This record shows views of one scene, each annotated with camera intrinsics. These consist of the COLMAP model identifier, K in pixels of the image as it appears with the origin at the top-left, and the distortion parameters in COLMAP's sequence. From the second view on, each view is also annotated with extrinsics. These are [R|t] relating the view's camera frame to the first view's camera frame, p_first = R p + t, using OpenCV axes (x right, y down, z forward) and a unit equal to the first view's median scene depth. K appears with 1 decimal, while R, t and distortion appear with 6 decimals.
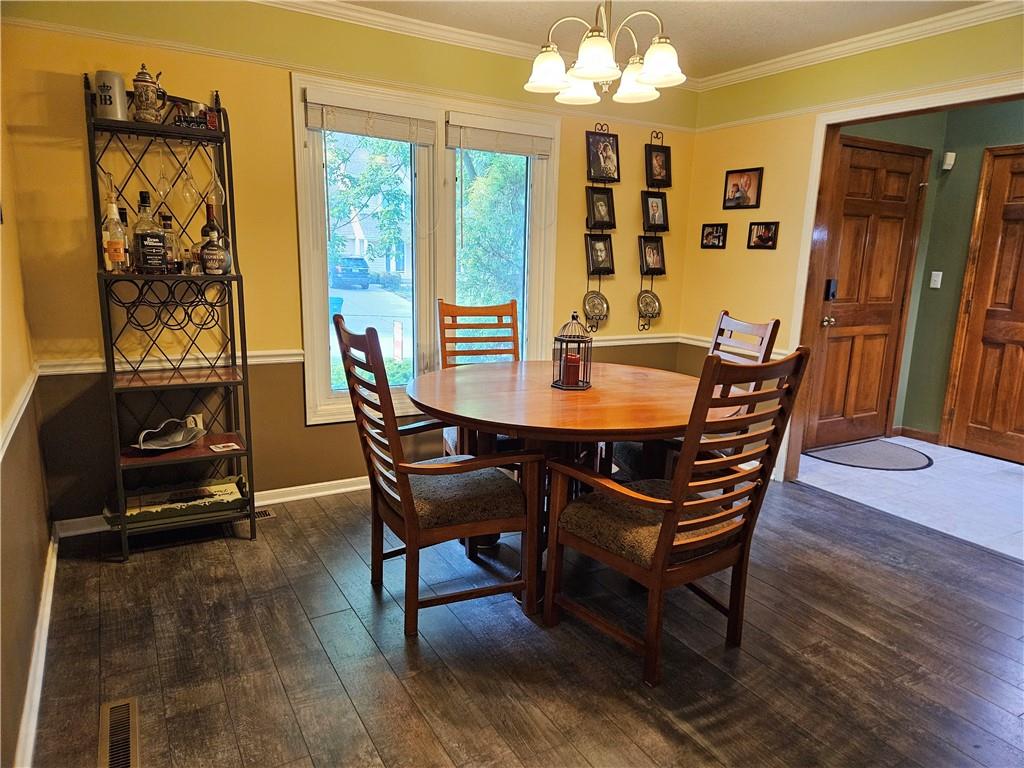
lens RADIAL K [[684.7, 0, 513.8], [0, 684.7, 393.6], [0, 0, 1]] dist [-0.000322, -0.002443]
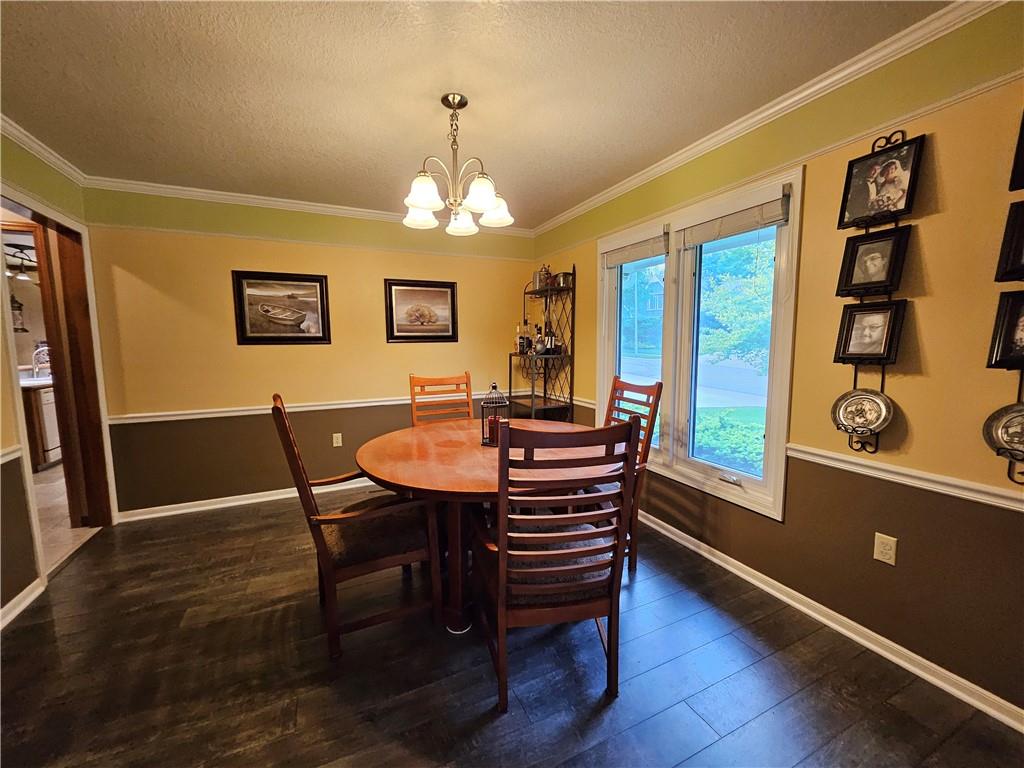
lens RADIAL K [[403.7, 0, 520.1], [0, 403.7, 382.7], [0, 0, 1]] dist [-0.001240, -0.001304]
pose [[-0.084194, 0.074452, -0.993664, 0.765399], [-0.175632, 0.980484, 0.088346, -0.188259], [0.980849, 0.181958, -0.069475, 1.005979]]
